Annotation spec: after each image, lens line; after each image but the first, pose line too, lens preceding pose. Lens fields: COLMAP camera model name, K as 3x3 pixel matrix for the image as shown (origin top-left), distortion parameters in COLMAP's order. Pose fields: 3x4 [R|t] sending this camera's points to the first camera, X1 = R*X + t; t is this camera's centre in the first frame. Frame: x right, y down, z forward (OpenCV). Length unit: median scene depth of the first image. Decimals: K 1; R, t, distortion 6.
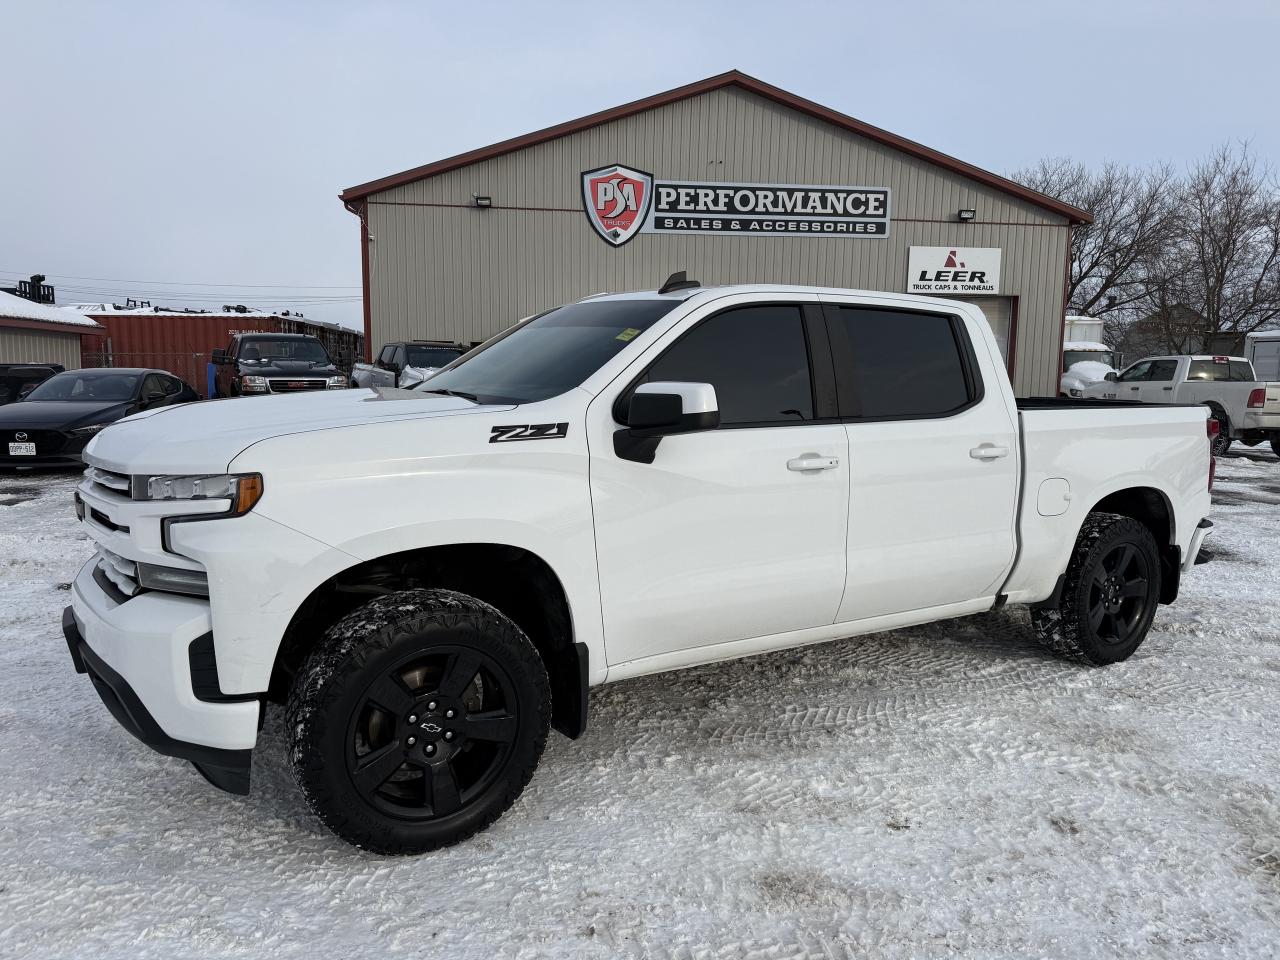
lens RADIAL K [[859.2, 0, 641.7], [0, 859.2, 482.9], [0, 0, 1]] dist [0.086179, -0.102220]
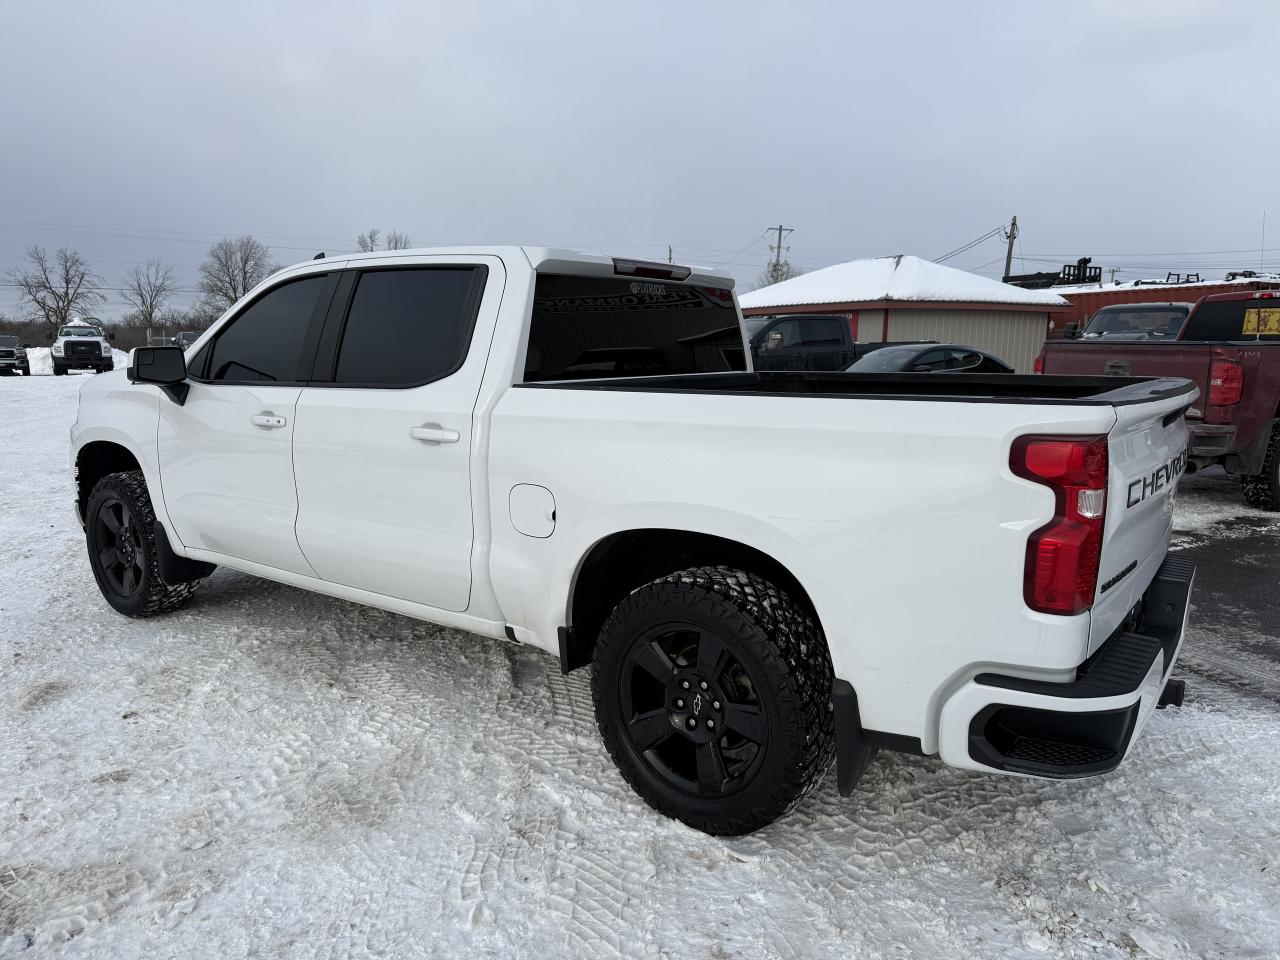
lens RADIAL K [[859.2, 0, 641.7], [0, 859.2, 482.9], [0, 0, 1]] dist [0.086179, -0.102220]
pose [[0.412611, 0.132701, -0.901190, 0.139383], [-0.108408, 0.989454, 0.096064, -0.010184], [0.904434, 0.058059, 0.422645, 0.094999]]
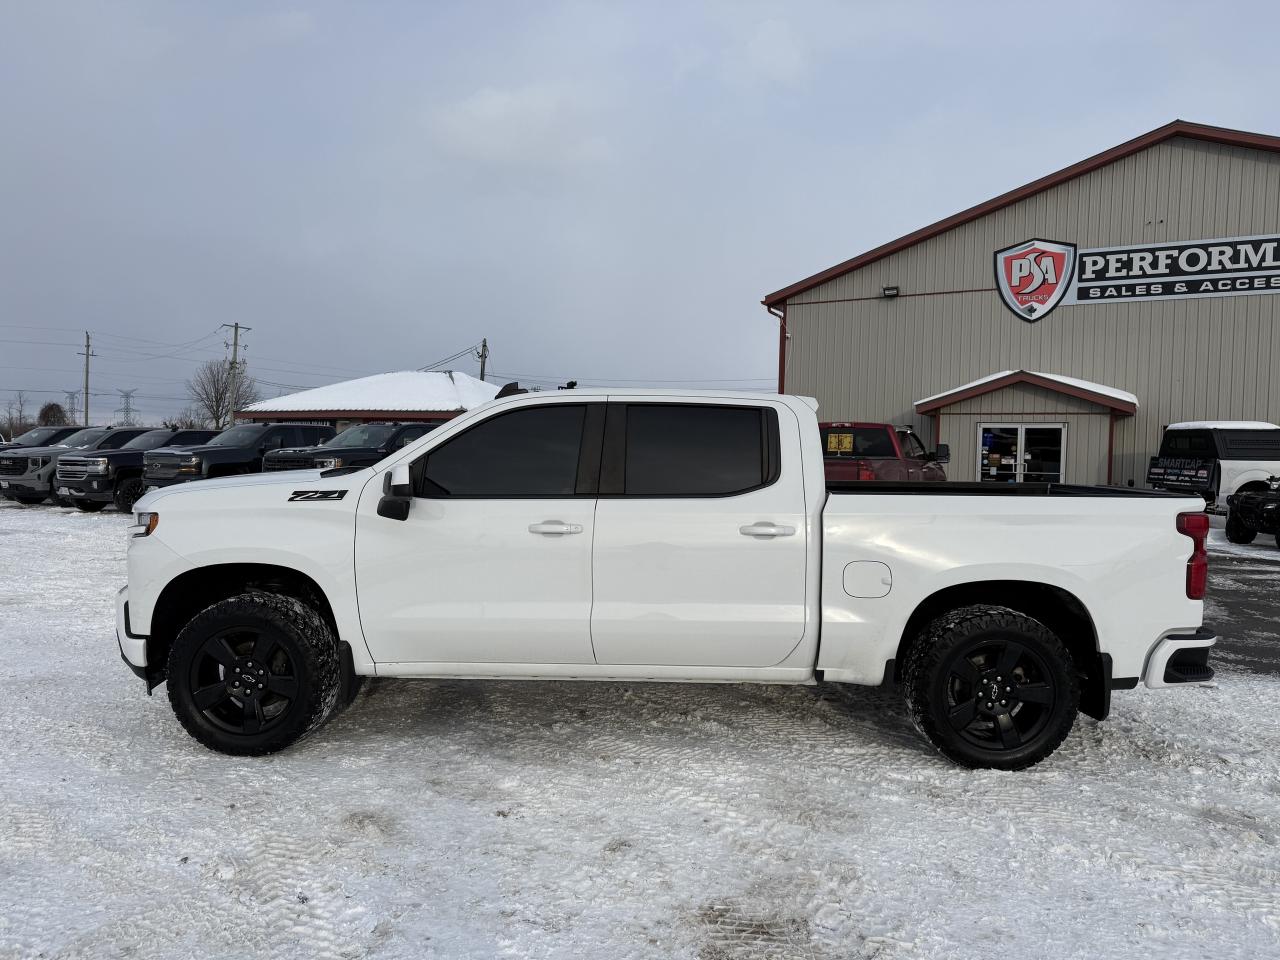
lens RADIAL K [[840.4, 0, 636.0], [0, 840.4, 483.1], [0, 0, 1]] dist [0.060350, -0.069049]
pose [[0.852326, 0.019436, -0.522650, 0.092952], [-0.067414, 0.995056, -0.072932, -0.000737], [0.518649, 0.097396, 0.849422, 0.000586]]
